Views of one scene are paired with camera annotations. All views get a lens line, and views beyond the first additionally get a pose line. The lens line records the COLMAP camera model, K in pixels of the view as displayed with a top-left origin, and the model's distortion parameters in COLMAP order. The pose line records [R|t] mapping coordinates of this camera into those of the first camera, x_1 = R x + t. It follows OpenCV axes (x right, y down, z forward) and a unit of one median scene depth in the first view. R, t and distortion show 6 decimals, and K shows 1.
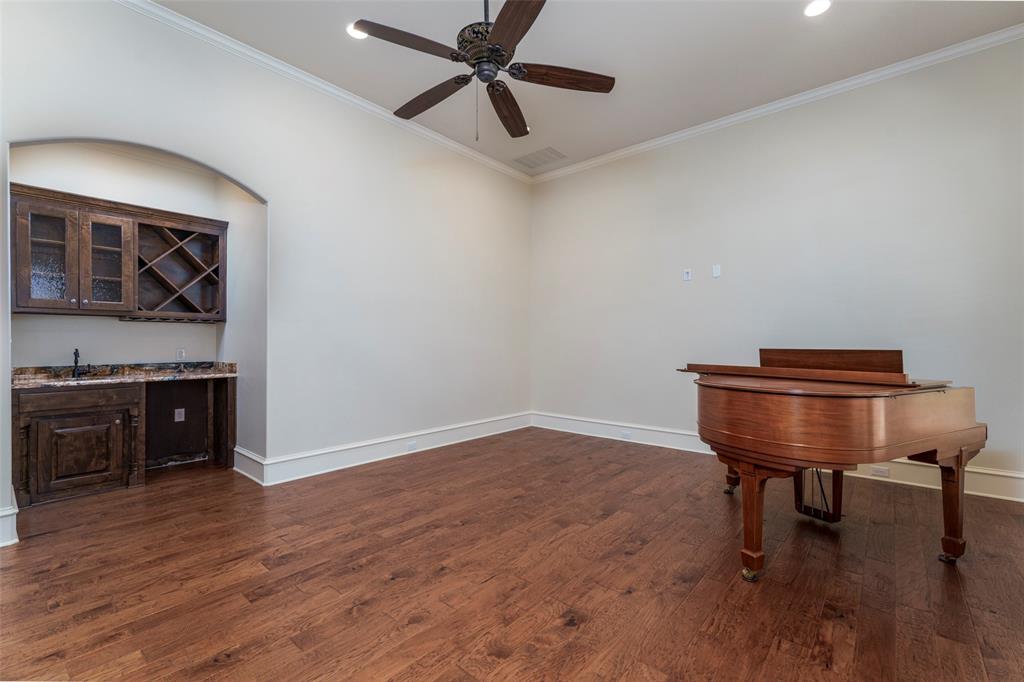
lens RADIAL K [[441.9, 0, 512.0], [0, 441.9, 341.0], [0, 0, 1]] dist [-0.000765, -0.000212]
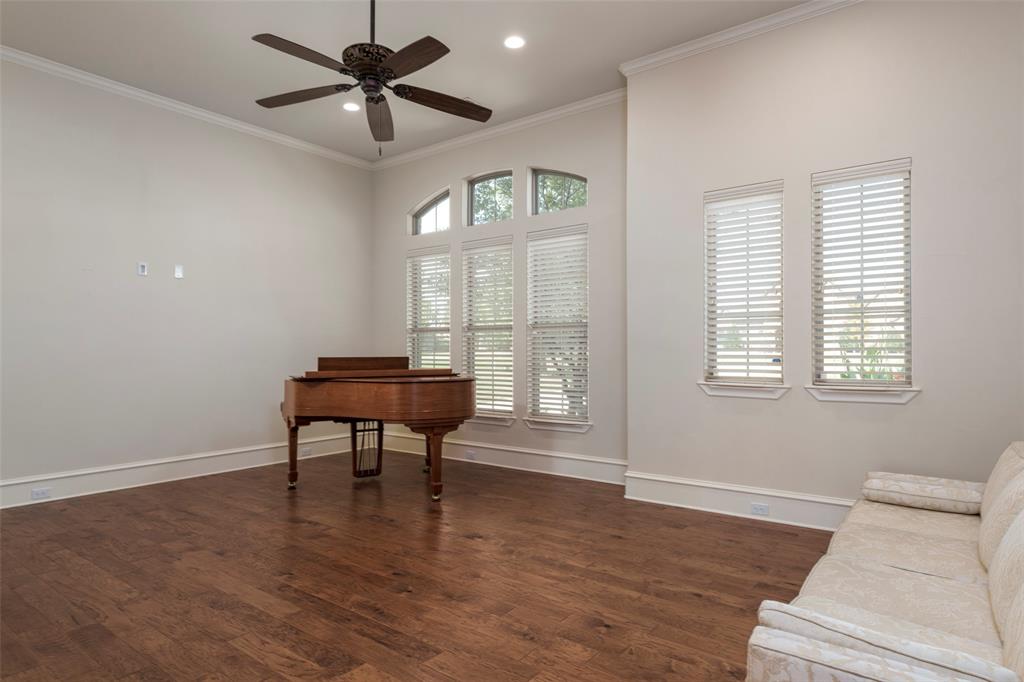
lens RADIAL K [[591.9, 0, 512.0], [0, 591.9, 341.0], [0, 0, 1]] dist [-0.004849, -0.001576]
pose [[-0.050315, 0.016086, 0.998604, -1.188398], [0.000439, 0.999871, -0.016084, 0.000838], [-0.998733, -0.000371, -0.050316, 0.619285]]
